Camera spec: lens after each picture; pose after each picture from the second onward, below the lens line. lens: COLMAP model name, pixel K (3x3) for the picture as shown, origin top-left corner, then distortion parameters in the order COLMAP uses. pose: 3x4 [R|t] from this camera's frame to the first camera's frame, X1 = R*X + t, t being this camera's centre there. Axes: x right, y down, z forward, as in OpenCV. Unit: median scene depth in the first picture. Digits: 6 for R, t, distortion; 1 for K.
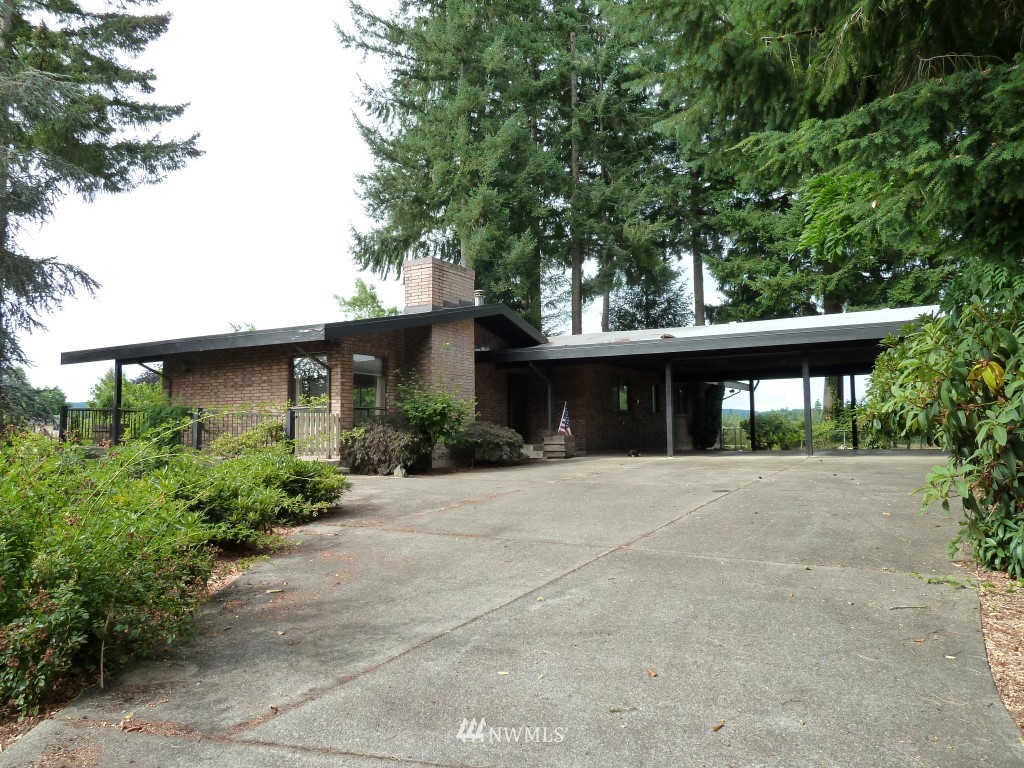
lens RADIAL K [[749.9, 0, 512.0], [0, 749.9, 384.0], [0, 0, 1]] dist [-0.042567, 0.000525]
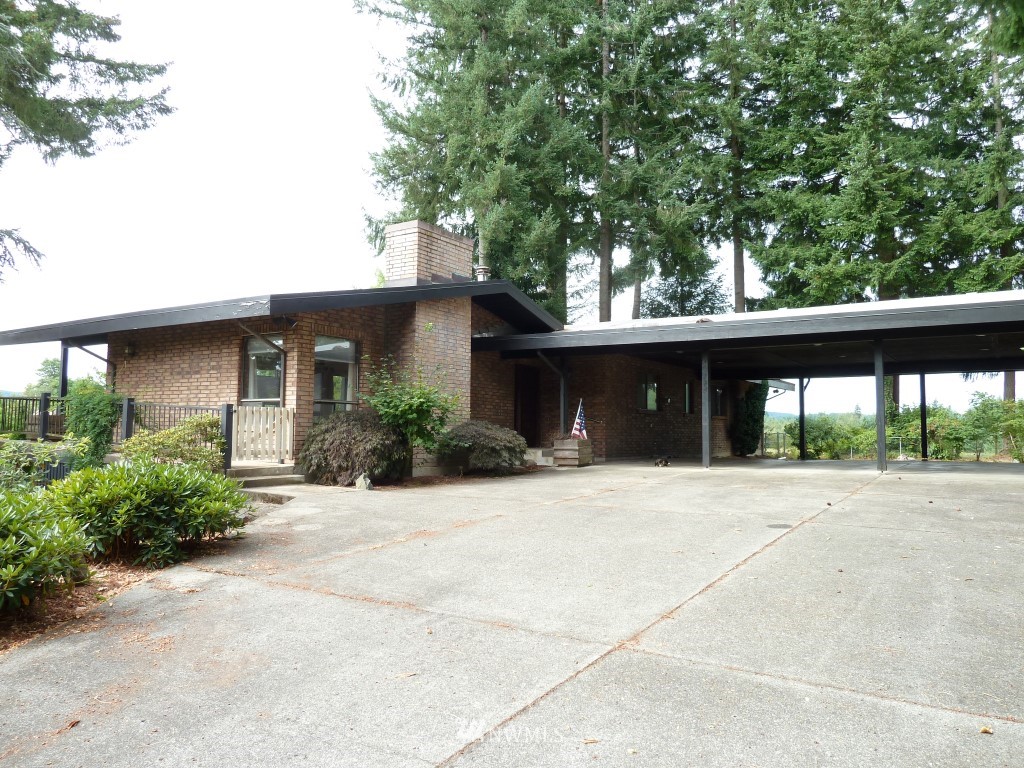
lens RADIAL K [[749.9, 0, 512.0], [0, 749.9, 384.0], [0, 0, 1]] dist [-0.042567, 0.000525]
pose [[0.998881, 0.016216, -0.044433, 0.020156], [-0.016121, 0.999867, 0.002497, 0.003900], [0.044468, -0.001778, 0.999009, 0.102032]]
